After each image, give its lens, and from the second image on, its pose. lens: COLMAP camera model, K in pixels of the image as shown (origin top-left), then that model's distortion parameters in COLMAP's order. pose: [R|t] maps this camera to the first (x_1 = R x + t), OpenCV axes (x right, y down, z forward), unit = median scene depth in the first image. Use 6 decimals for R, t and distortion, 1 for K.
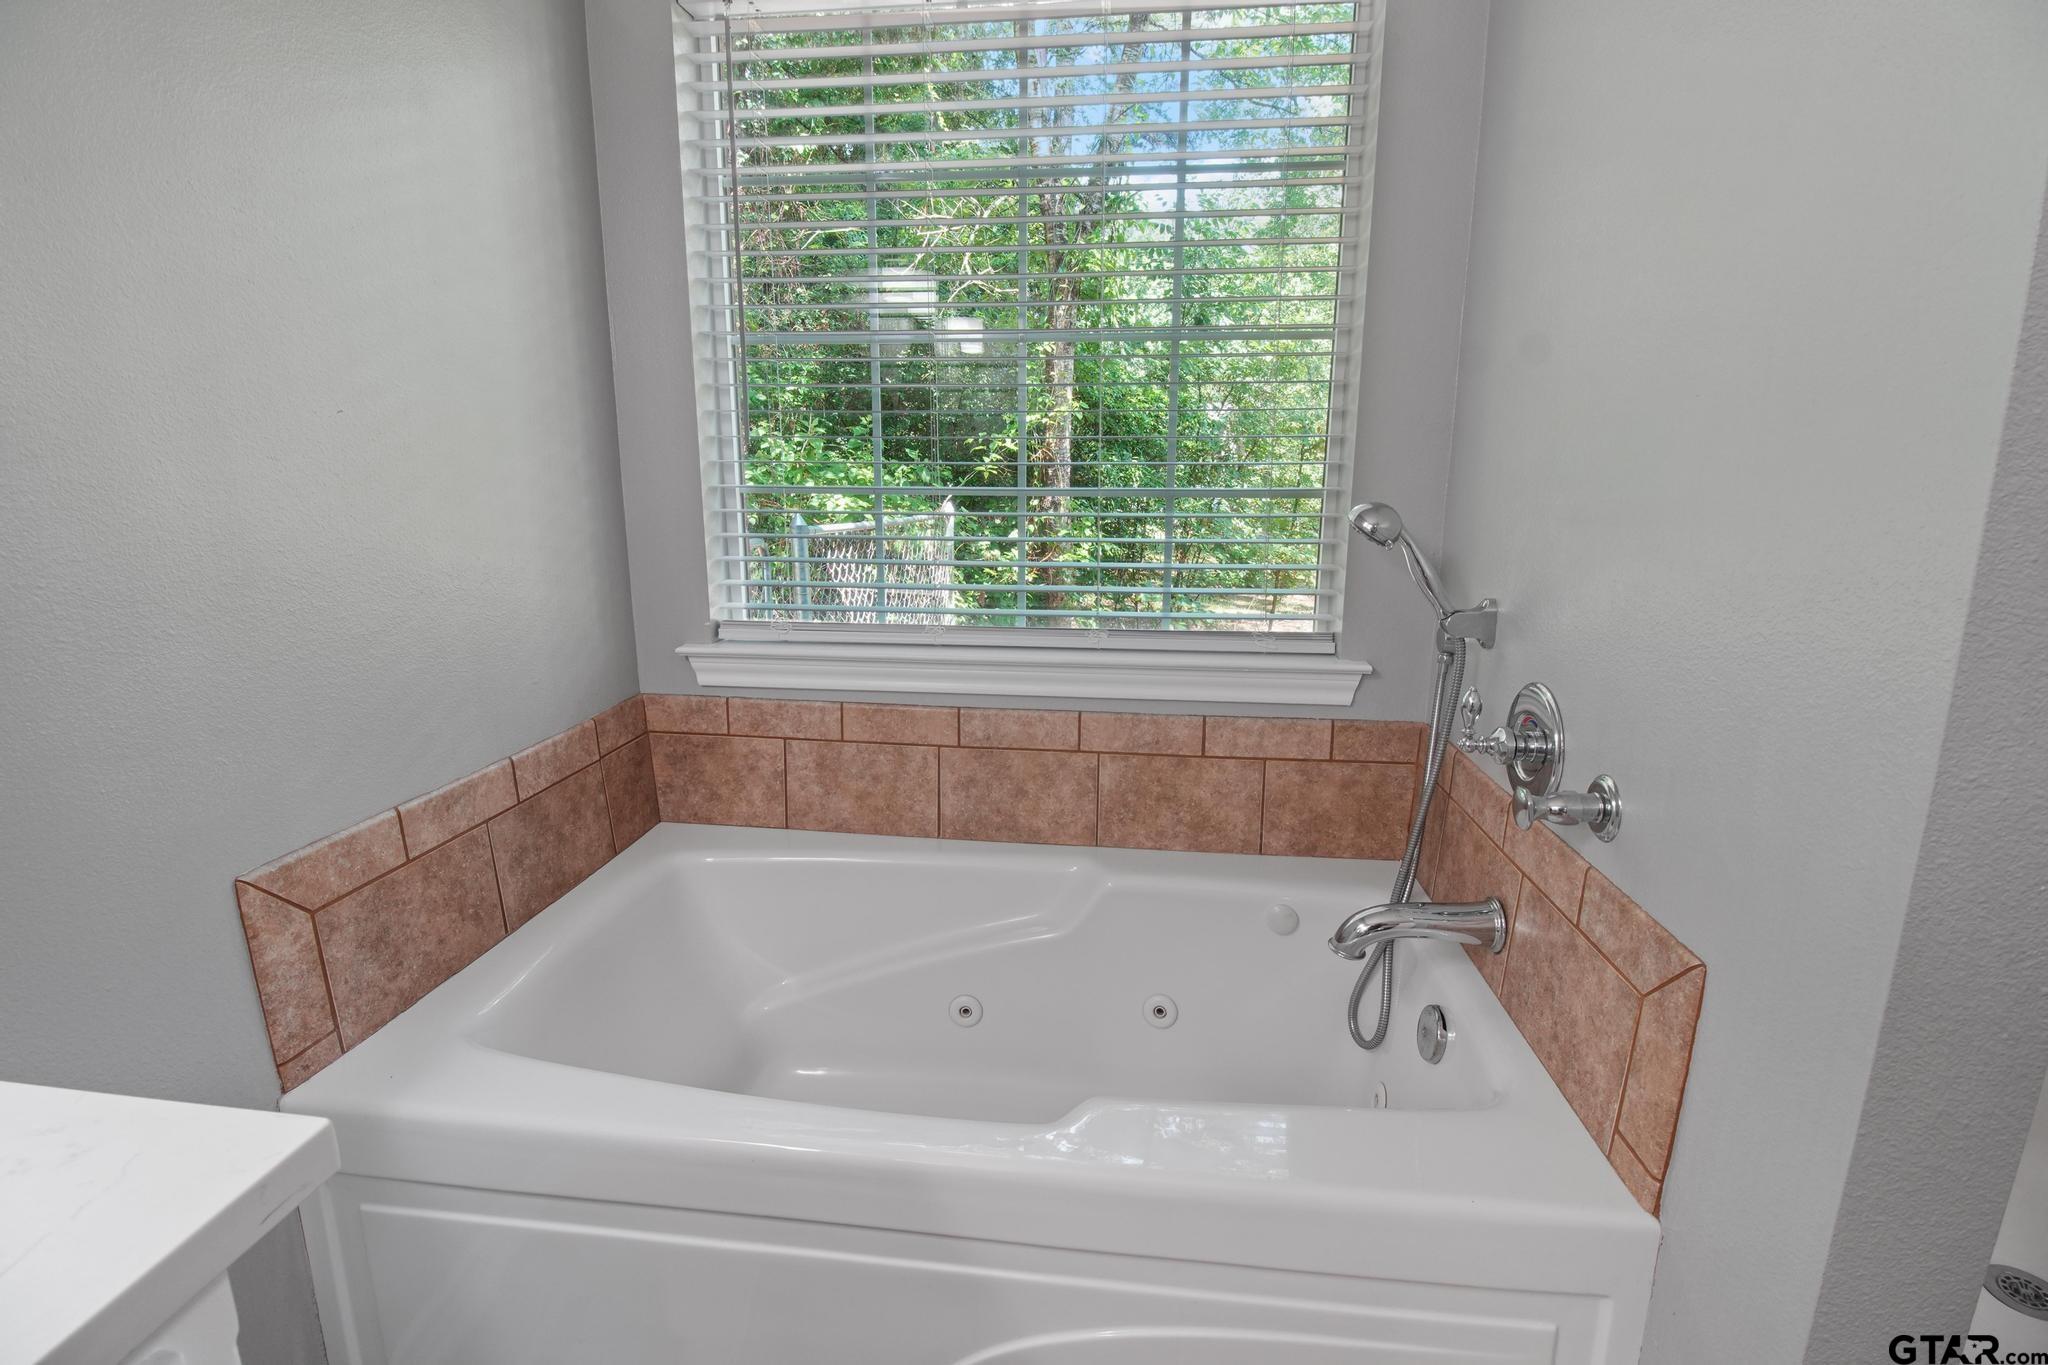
lens RADIAL K [[913.1, 0, 1022.8], [0, 913.1, 659.1], [0, 0, 1]] dist [-0.002993, -0.009102]
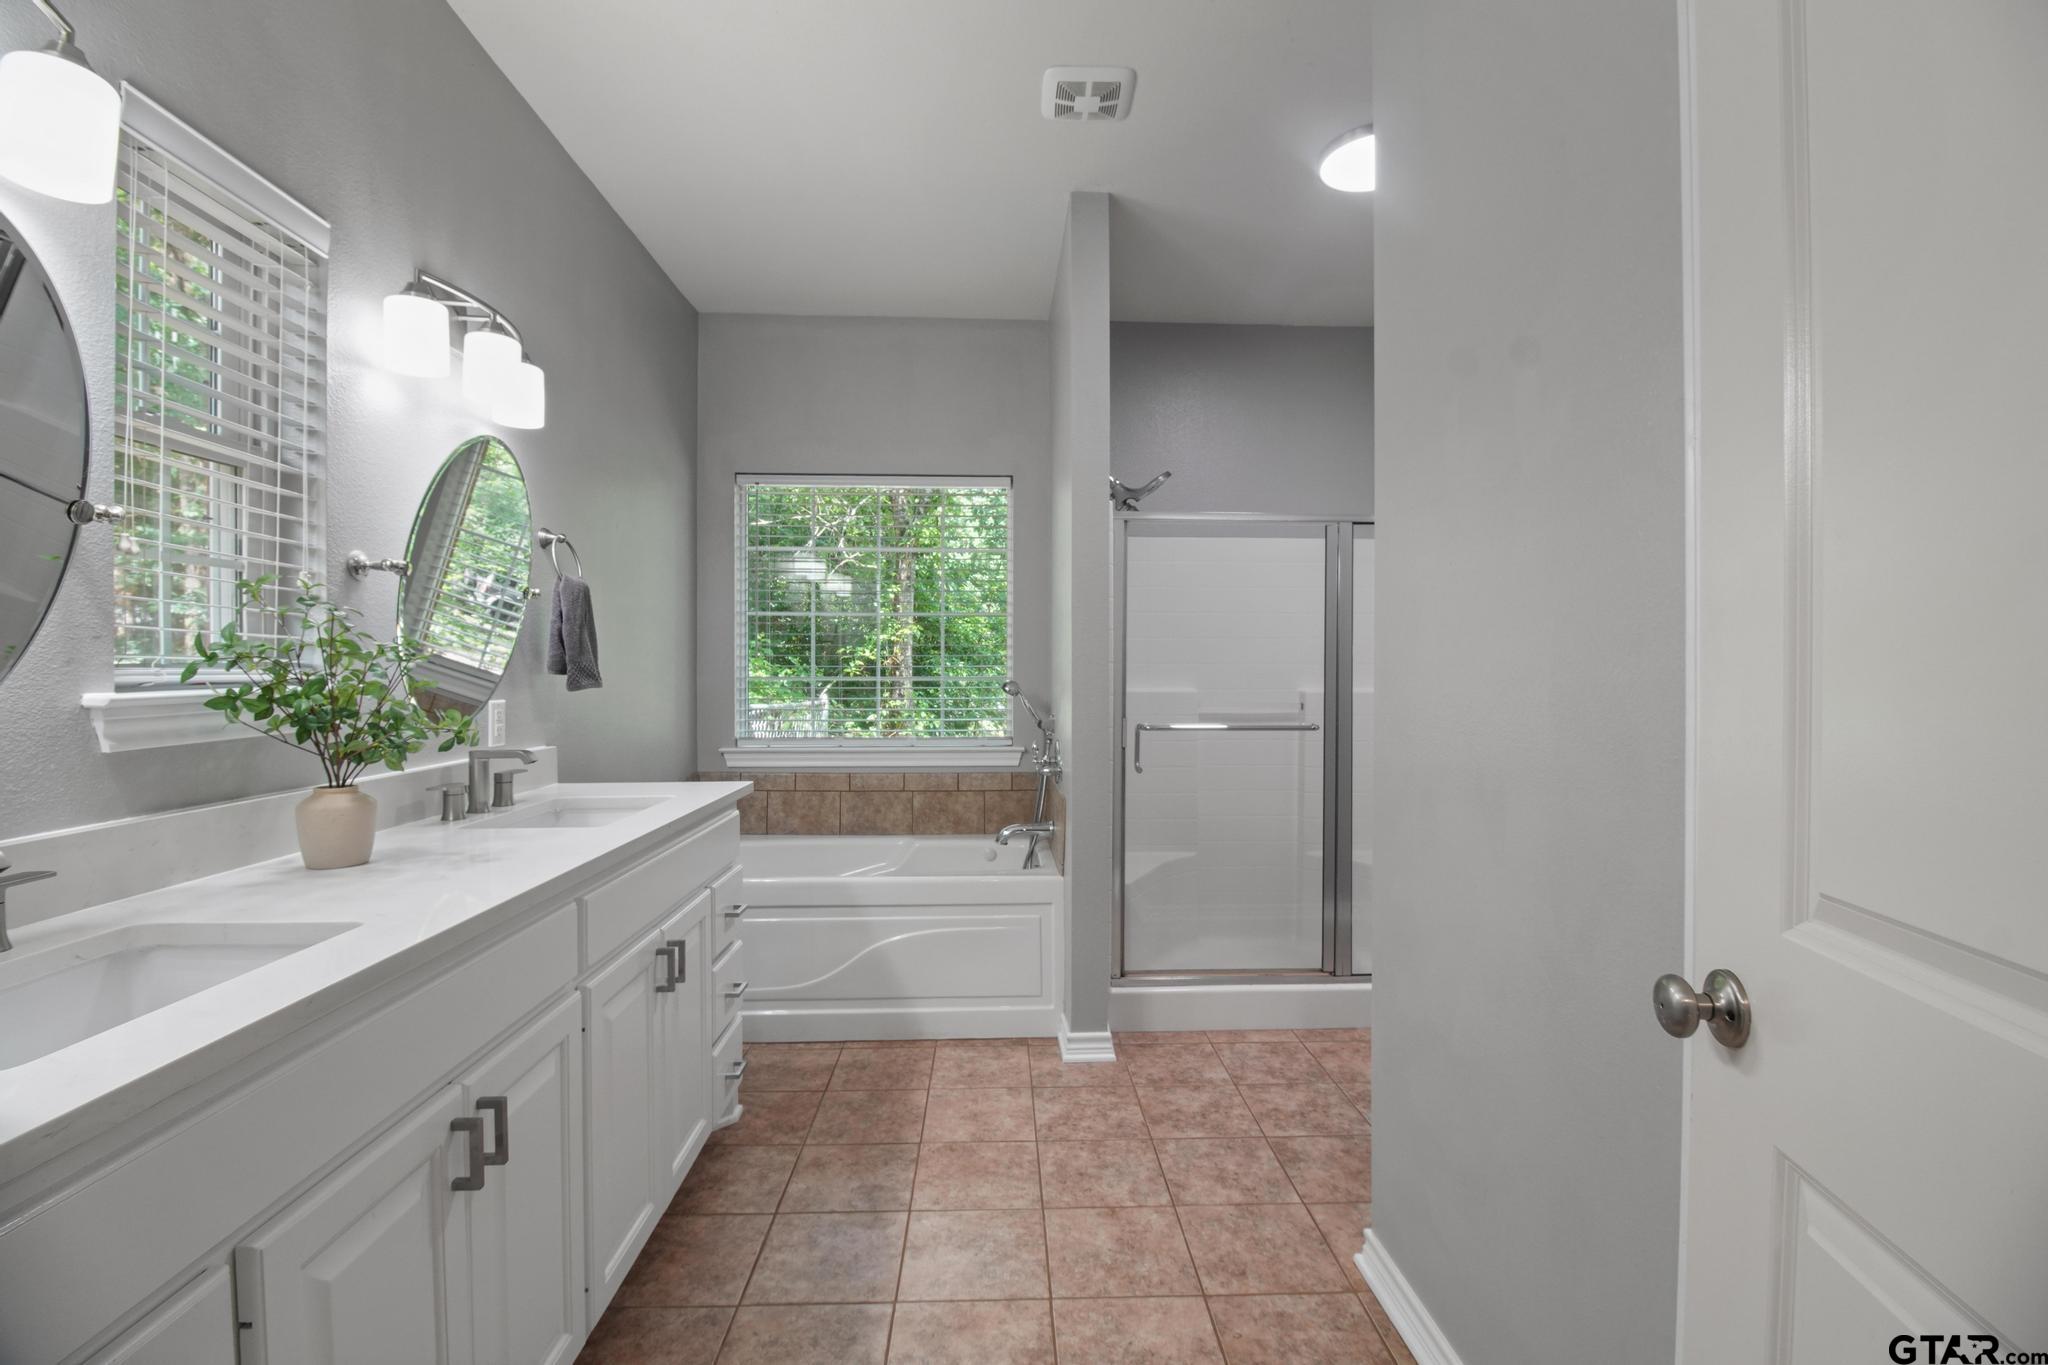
lens RADIAL K [[913.1, 0, 1022.8], [0, 913.1, 659.1], [0, 0, 1]] dist [-0.002993, -0.009102]
pose [[0.987471, 0.000529, 0.157801, -0.002556], [0.034055, 0.975717, -0.216373, 0.145753], [-0.154084, 0.219036, 0.963474, -0.670785]]
